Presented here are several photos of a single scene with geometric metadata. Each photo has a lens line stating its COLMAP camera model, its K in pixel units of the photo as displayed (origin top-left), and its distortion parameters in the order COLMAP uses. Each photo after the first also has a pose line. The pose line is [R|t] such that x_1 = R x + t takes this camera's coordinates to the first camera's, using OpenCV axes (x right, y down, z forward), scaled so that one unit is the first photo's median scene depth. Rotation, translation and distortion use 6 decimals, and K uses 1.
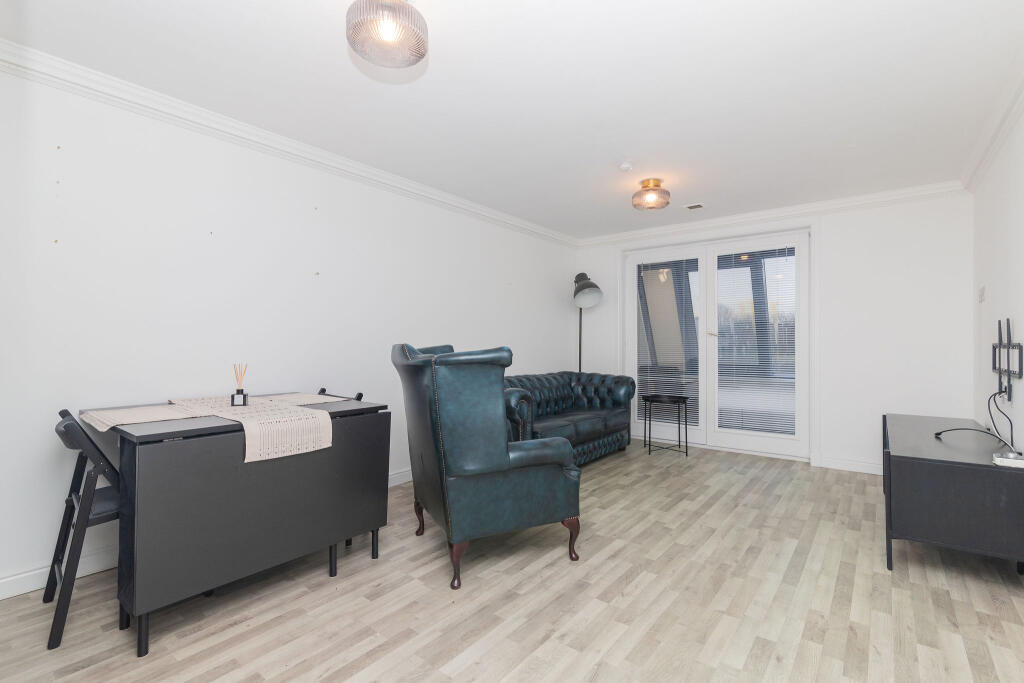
lens RADIAL K [[469.3, 0, 515.3], [0, 469.3, 342.1], [0, 0, 1]] dist [0.003435, 0.000325]
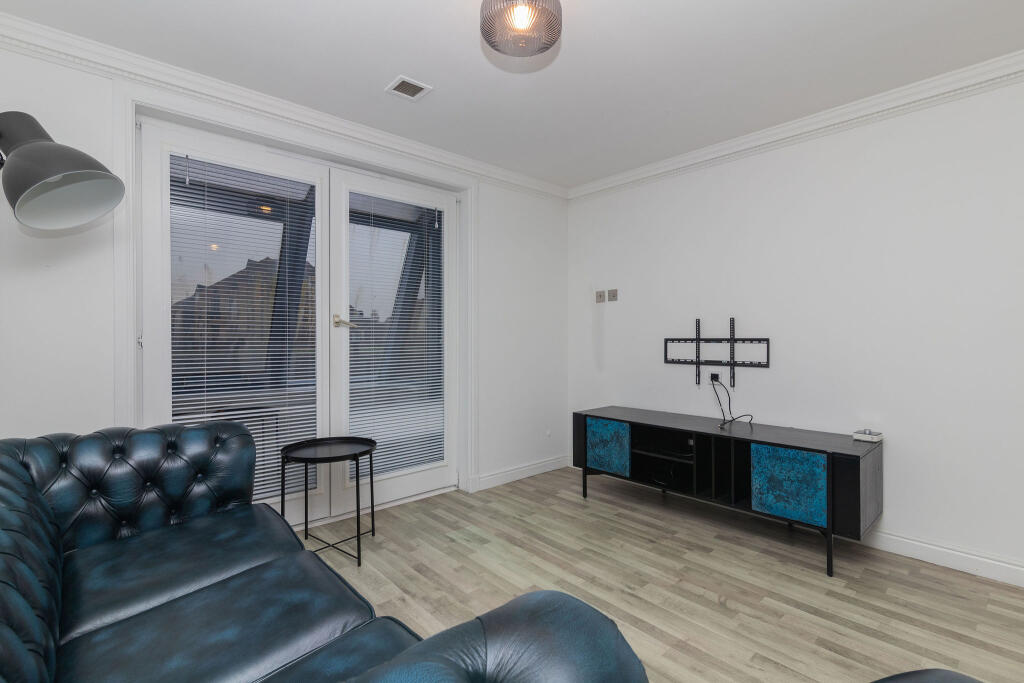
lens RADIAL K [[469.3, 0, 515.3], [0, 469.3, 342.1], [0, 0, 1]] dist [0.003435, 0.000325]
pose [[0.170801, -0.010042, 0.985254, -0.203176], [0.000450, 0.999949, 0.010113, 0.000156], [-0.985305, -0.001284, 0.170797, 1.206112]]
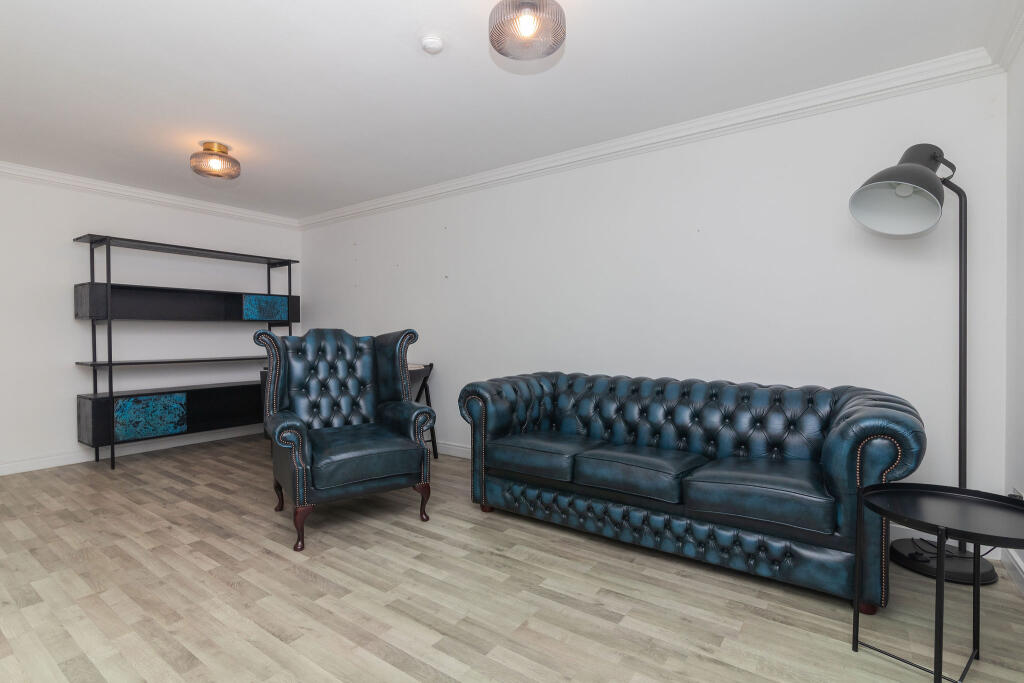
lens RADIAL K [[483.7, 0, 512.8], [0, 483.7, 337.8], [0, 0, 1]] dist [0.001386, 0.000830]
pose [[0.043767, 0.000804, -0.999041, 1.025686], [0.007960, 0.999968, 0.001154, 0.034386], [0.999010, -0.008003, 0.043759, 1.256826]]
